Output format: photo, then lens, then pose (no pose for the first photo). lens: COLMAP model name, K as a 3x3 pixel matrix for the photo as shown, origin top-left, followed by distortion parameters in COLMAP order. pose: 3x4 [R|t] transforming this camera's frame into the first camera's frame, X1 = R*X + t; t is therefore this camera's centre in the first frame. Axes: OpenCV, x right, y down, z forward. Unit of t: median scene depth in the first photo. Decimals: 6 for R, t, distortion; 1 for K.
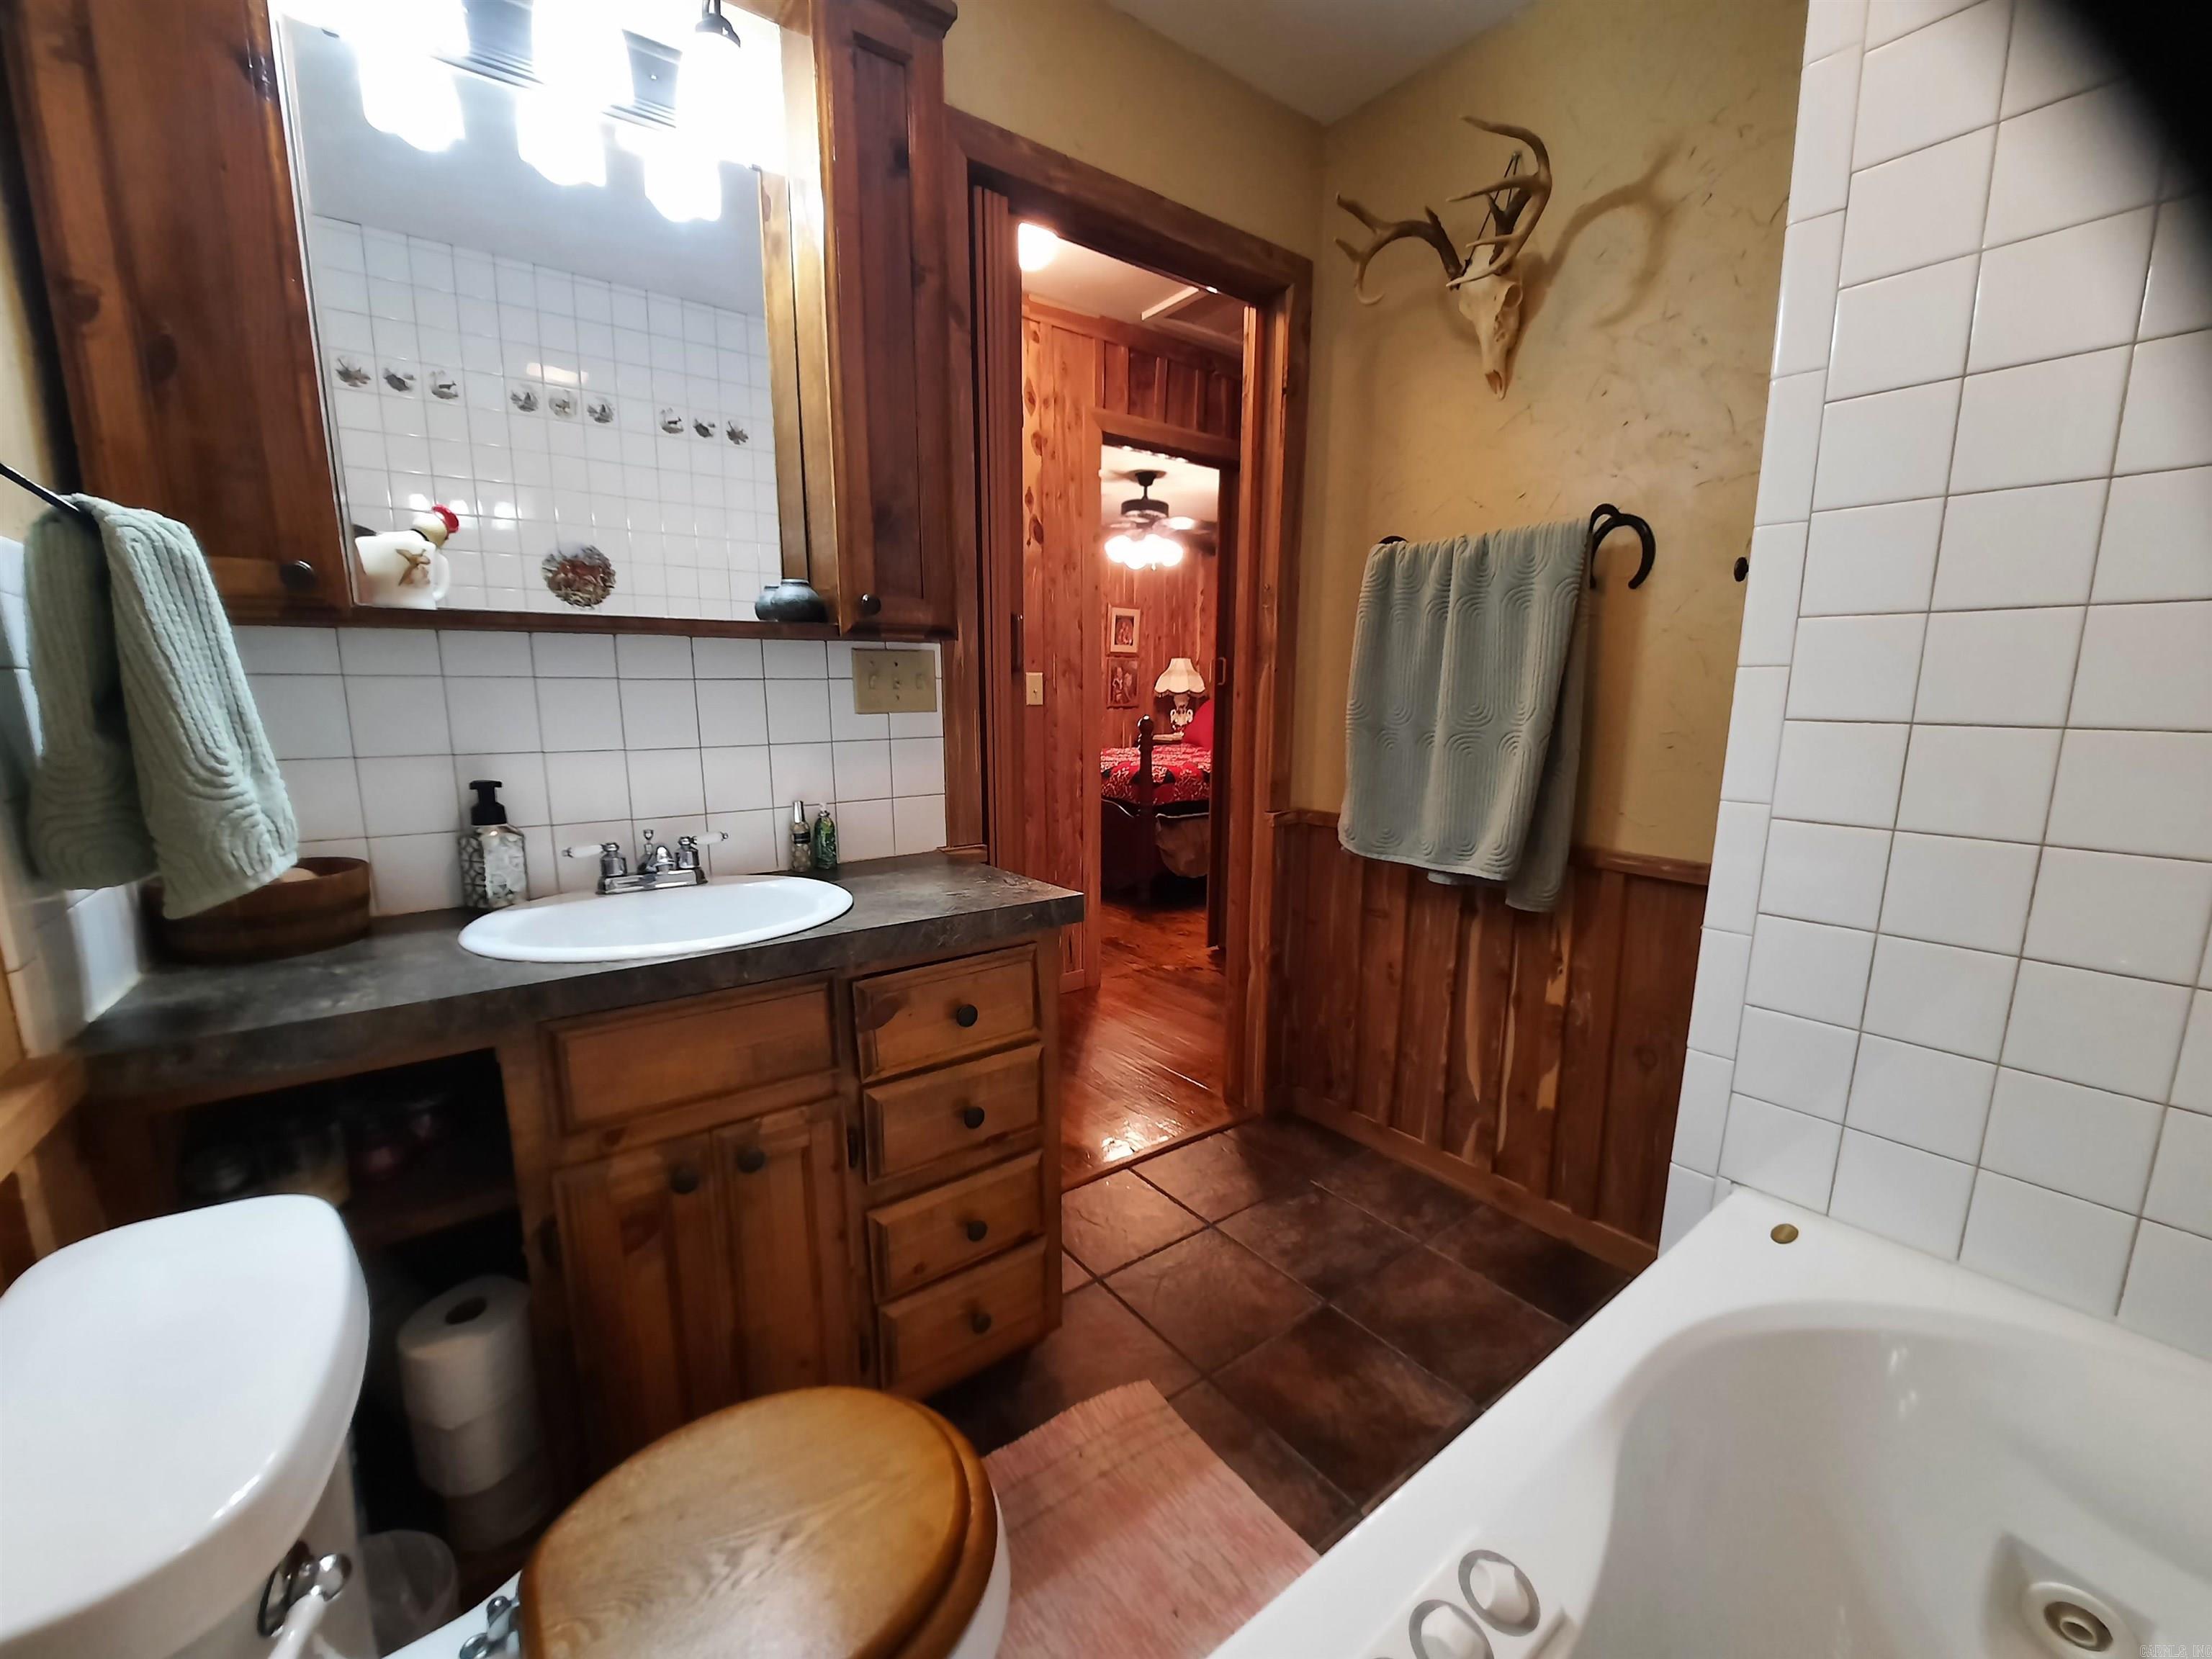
lens RADIAL K [[886.0, 0, 1102.1], [0, 886.0, 838.4], [0, 0, 1]] dist [-0.001198, 0.000236]
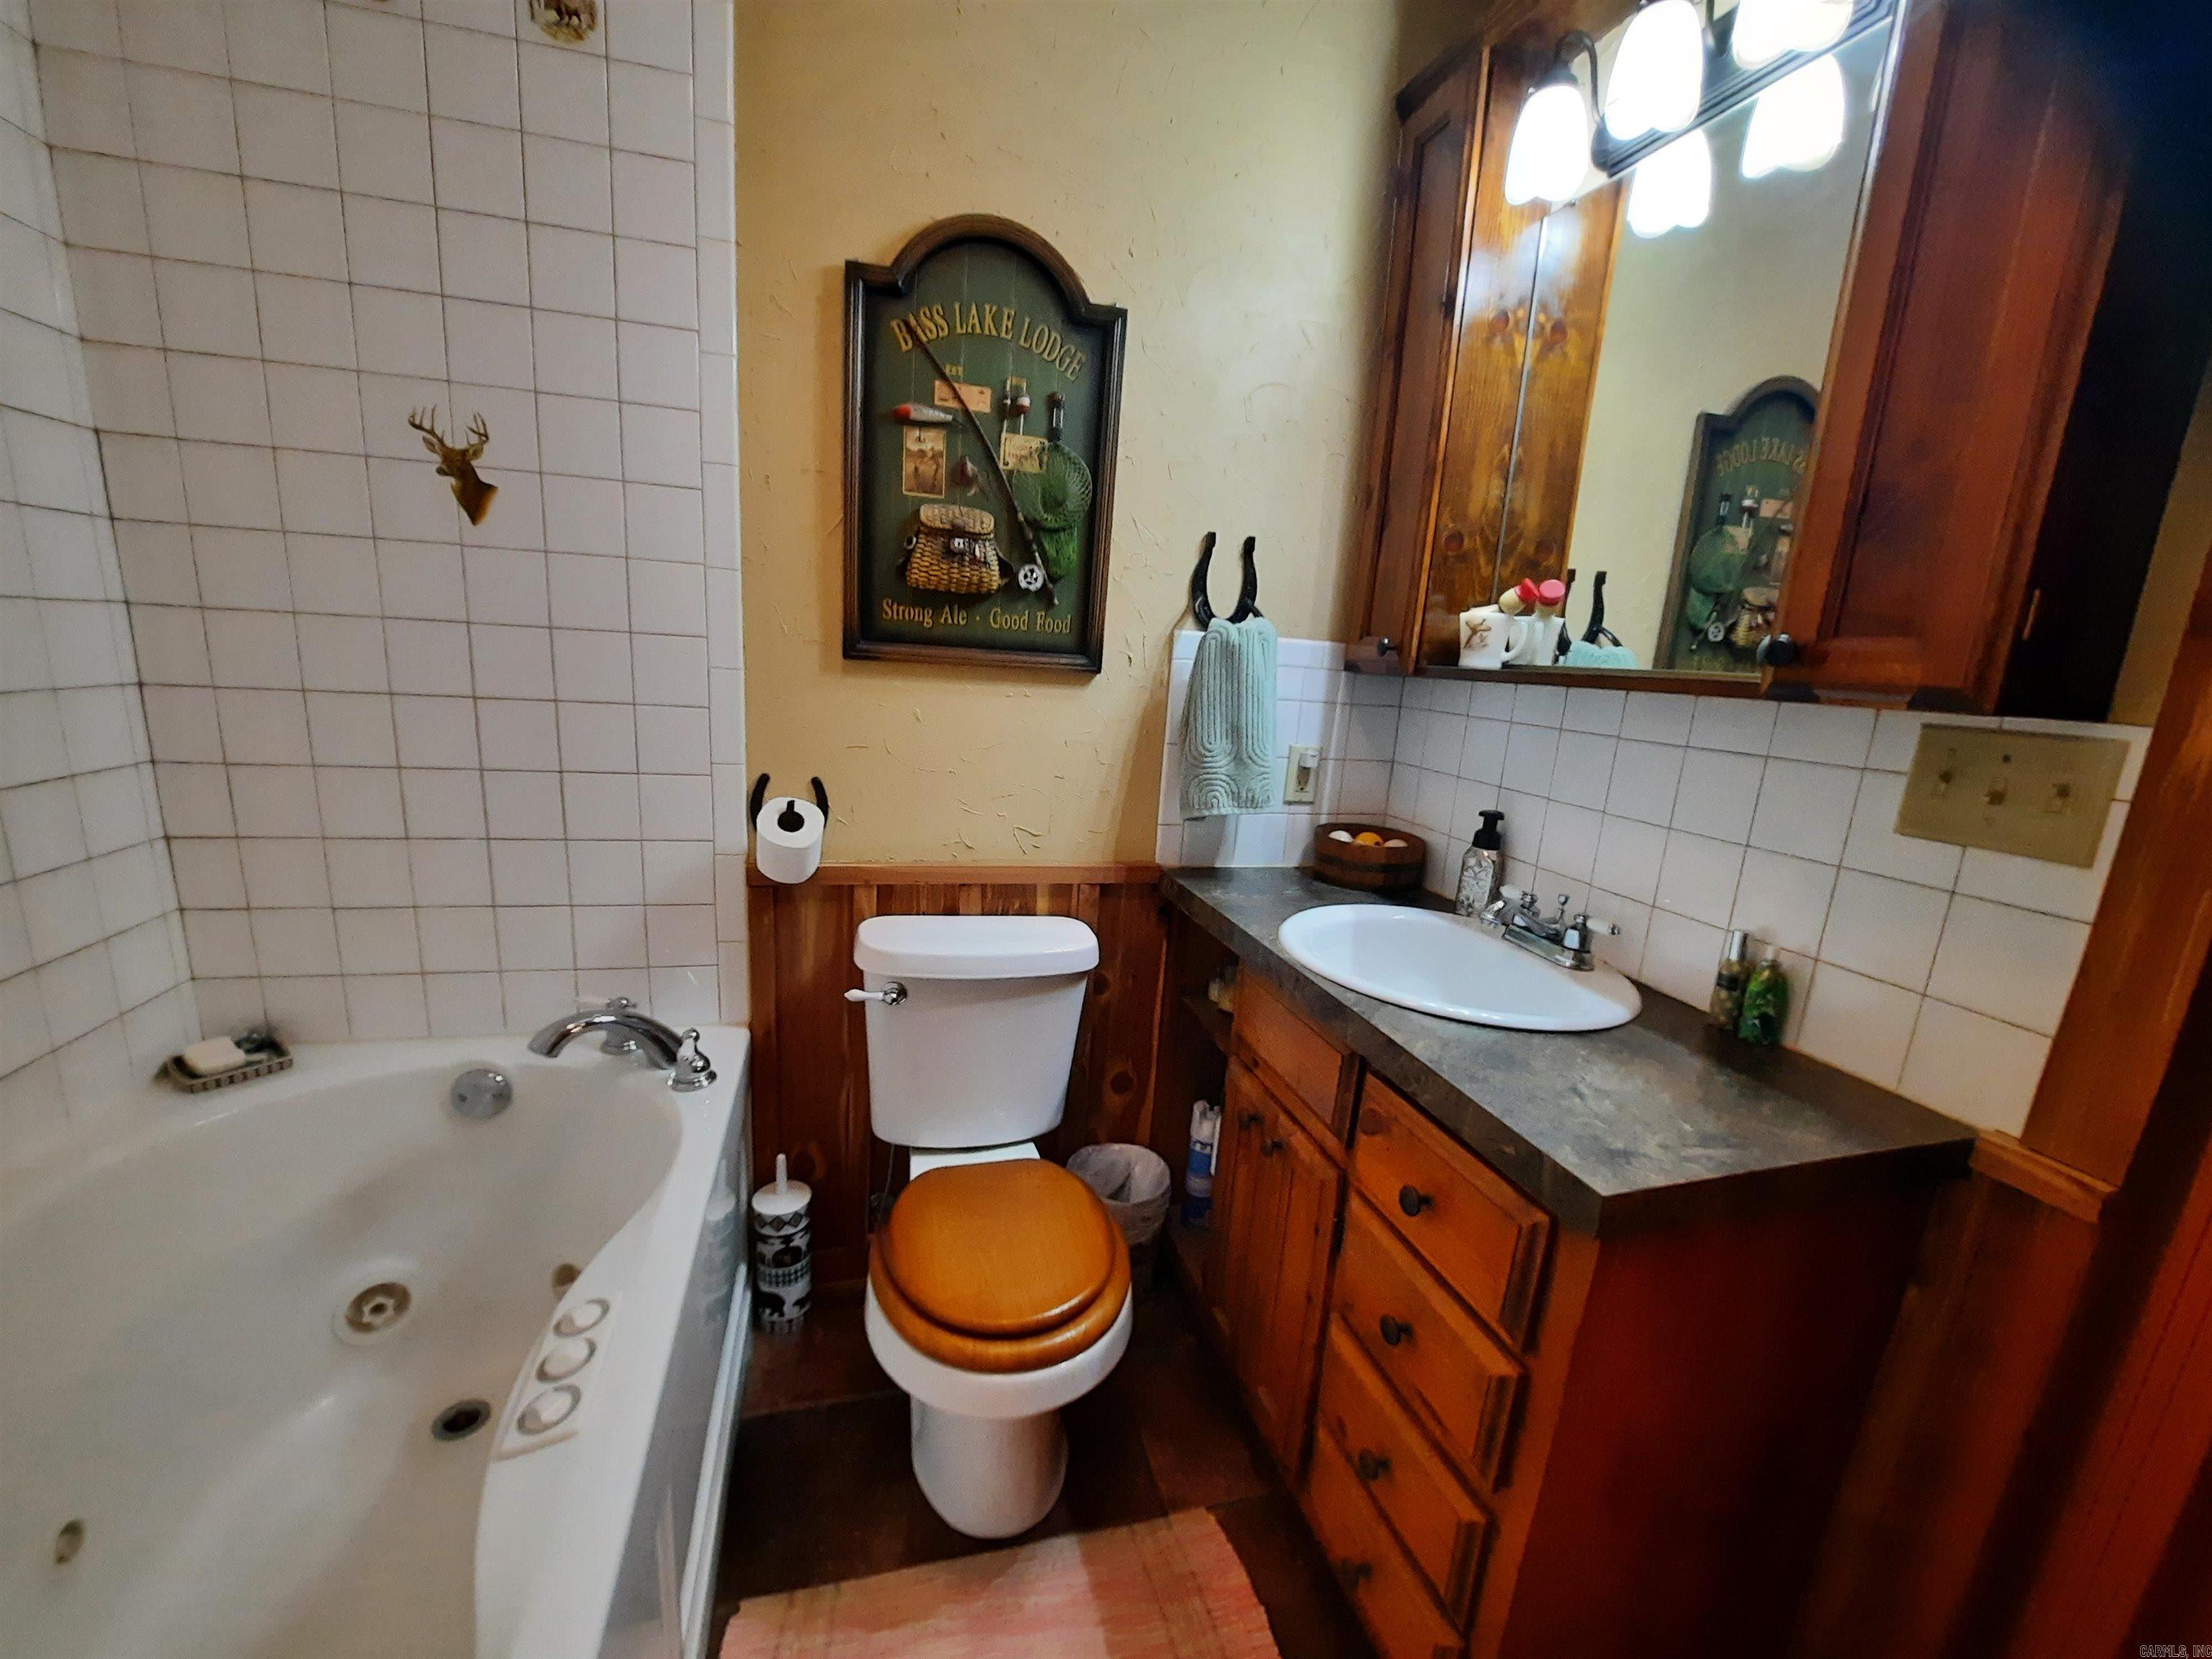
lens RADIAL K [[886.0, 0, 1099.7], [0, 886.0, 838.0], [0, 0, 1]] dist [-0.001198, 0.000236]
pose [[-0.363865, 0.166060, -0.916530, 0.346217], [-0.222044, 0.940148, 0.258491, -0.133908], [0.904599, 0.297565, -0.305214, 0.548153]]
